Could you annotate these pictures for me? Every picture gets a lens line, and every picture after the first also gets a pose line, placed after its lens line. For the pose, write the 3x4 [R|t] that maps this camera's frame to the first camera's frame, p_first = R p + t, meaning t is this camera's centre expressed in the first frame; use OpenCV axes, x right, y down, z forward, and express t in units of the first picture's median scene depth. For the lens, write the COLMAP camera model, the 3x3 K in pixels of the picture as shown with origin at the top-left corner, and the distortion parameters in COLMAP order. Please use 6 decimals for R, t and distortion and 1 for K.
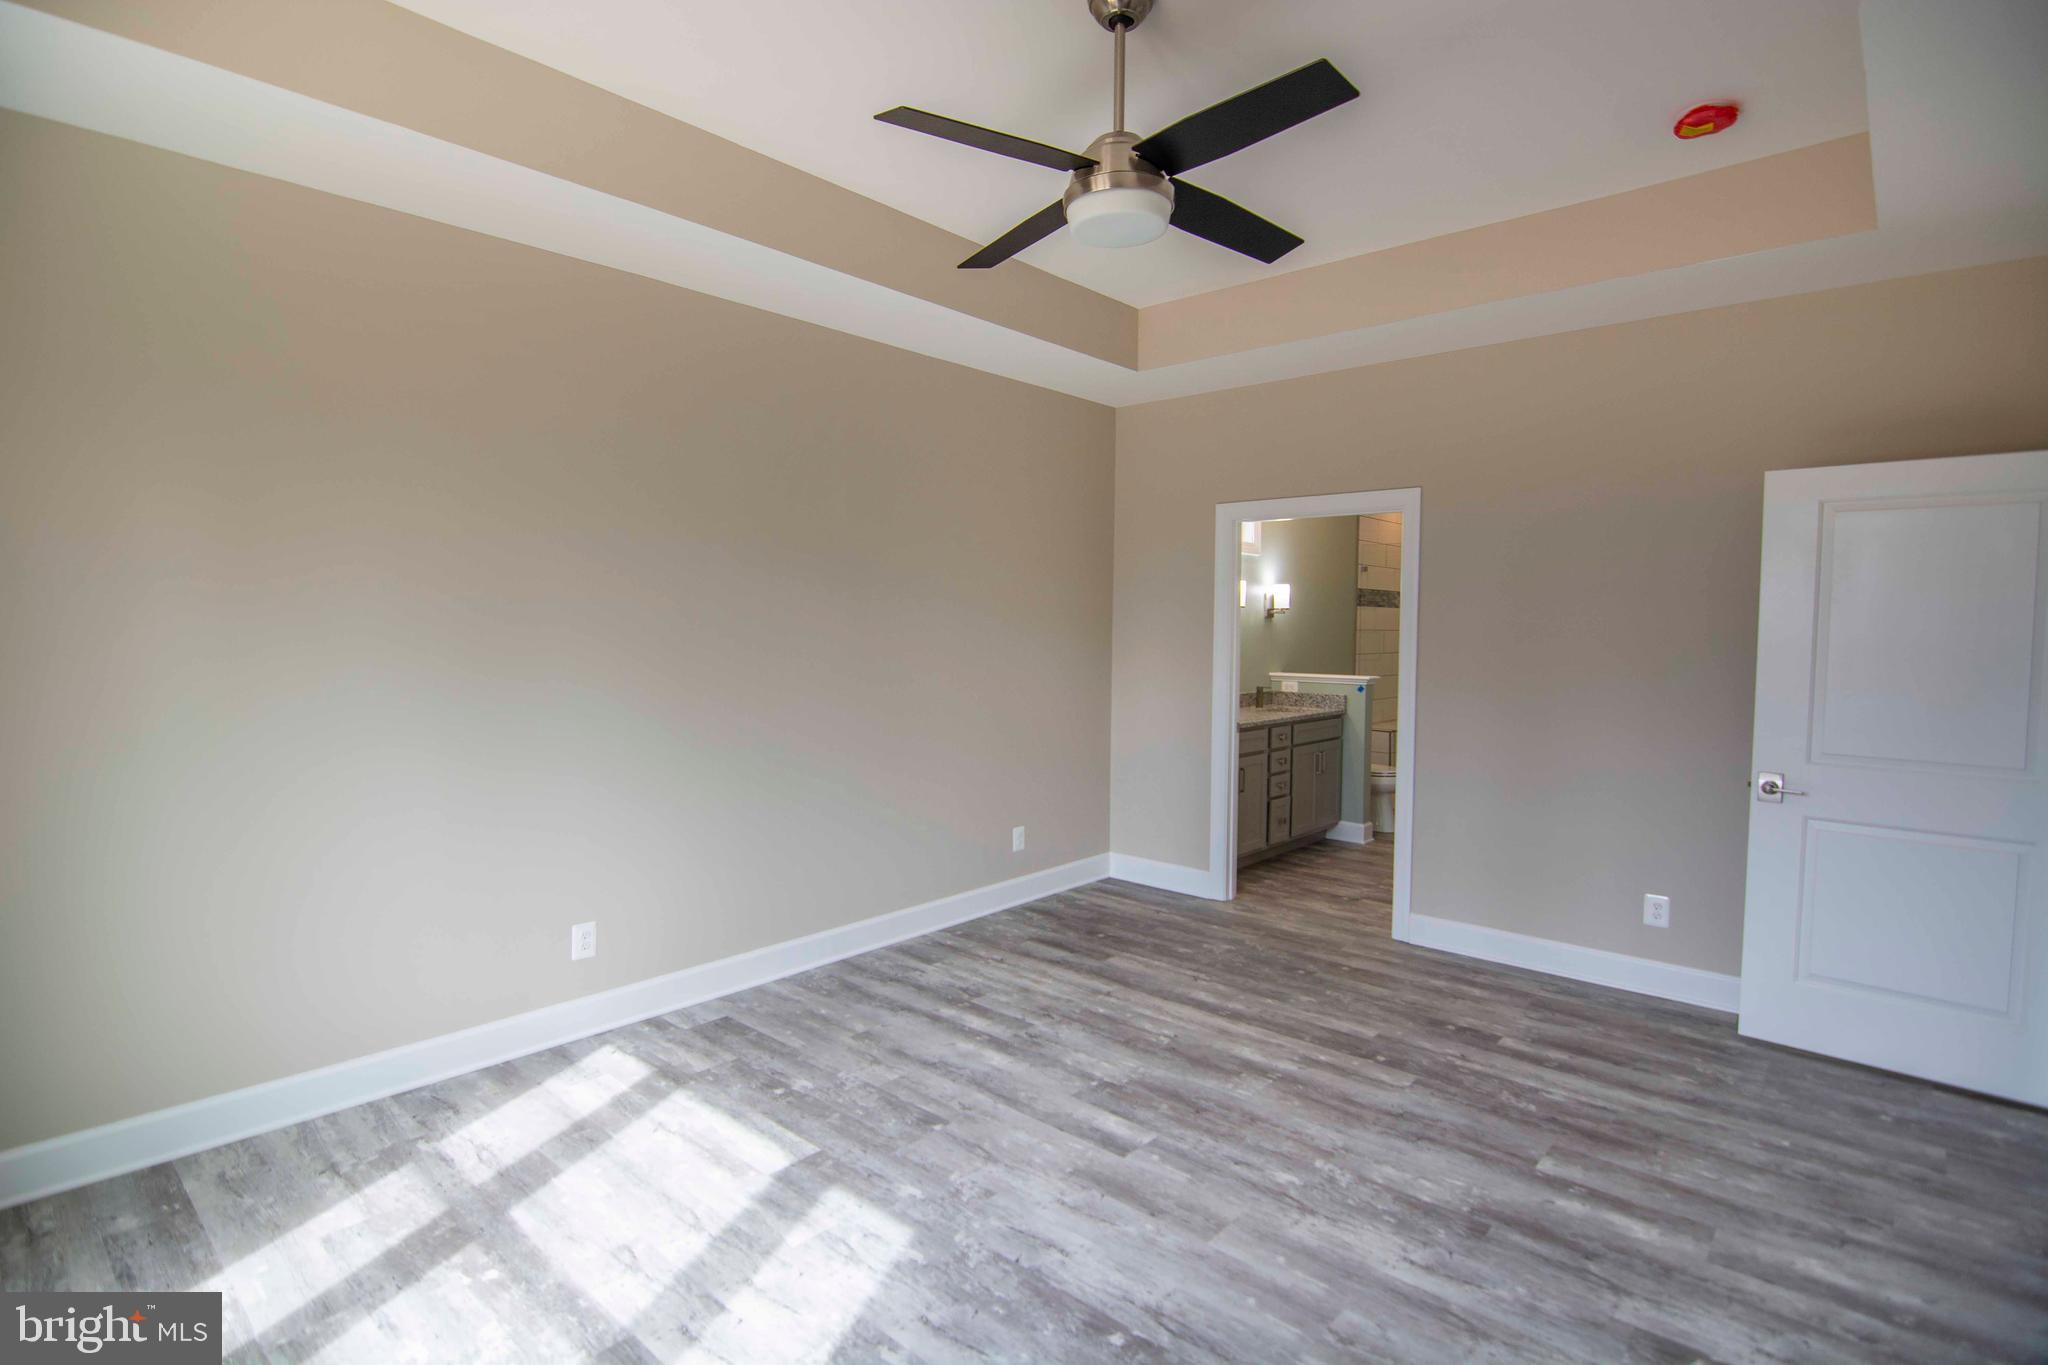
lens RADIAL K [[1013.1, 0, 1018.2], [0, 1013.1, 676.0], [0, 0, 1]] dist [-0.013624, -0.007539]
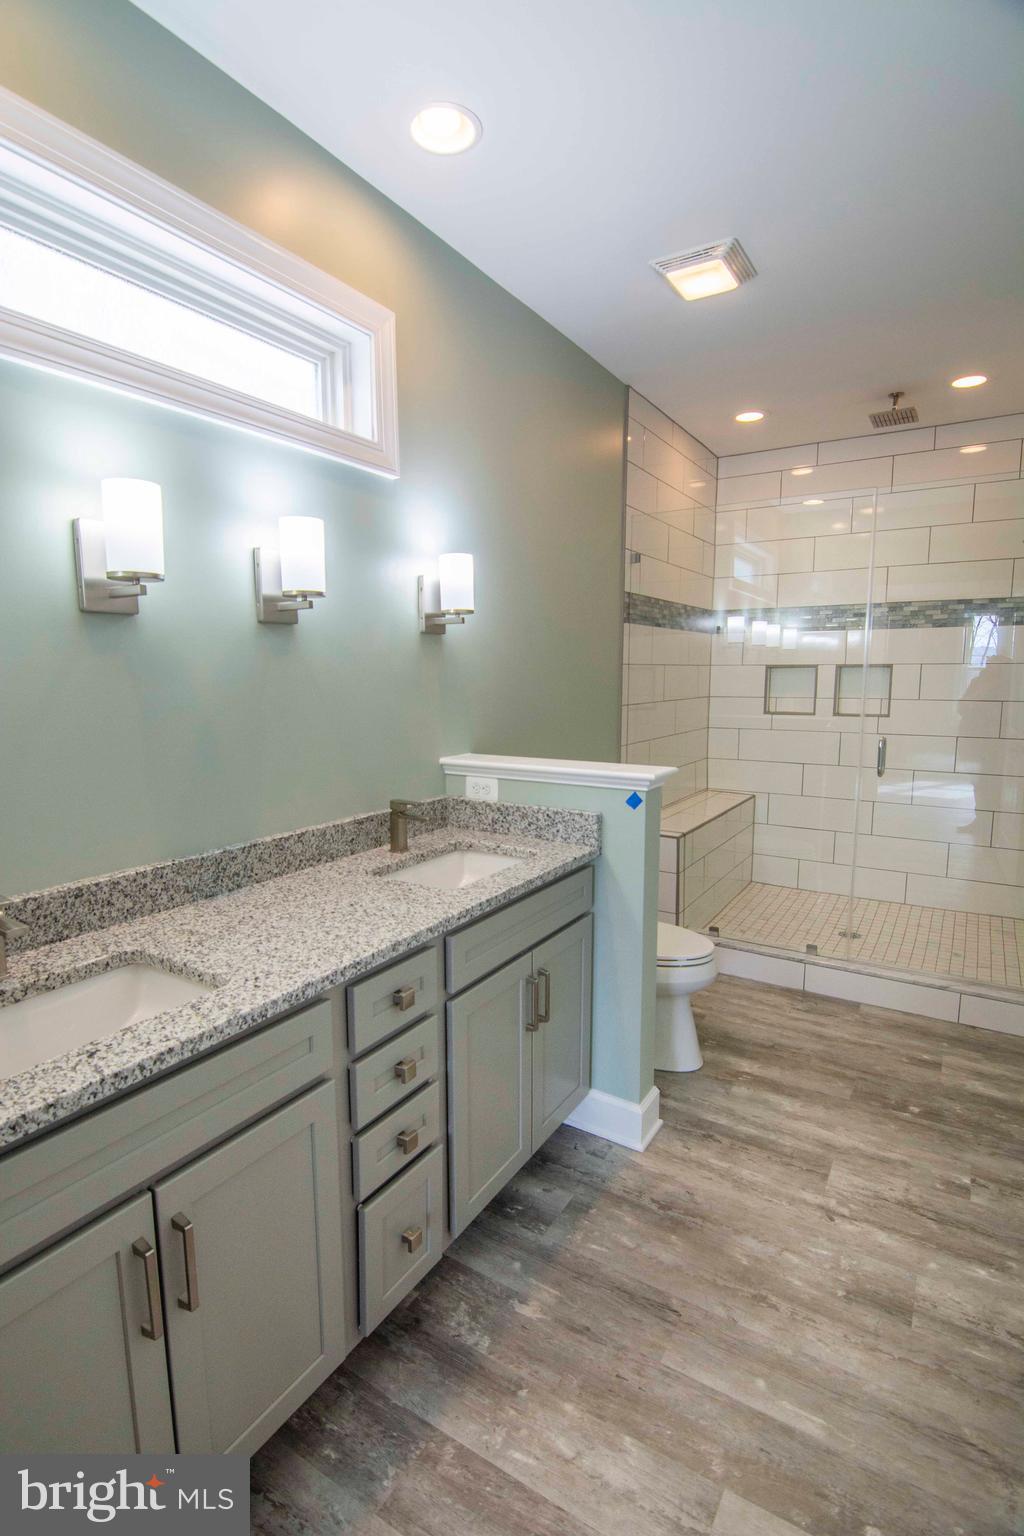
lens RADIAL K [[759.8, 0, 509.6], [0, 759.8, 778.5], [0, 0, 1]] dist [-0.013624, -0.007539]
pose [[0.983784, -0.033384, 0.176224, 0.493526], [0.016991, 0.995453, 0.093727, -0.057035], [-0.178552, -0.089212, 0.979878, 1.490198]]
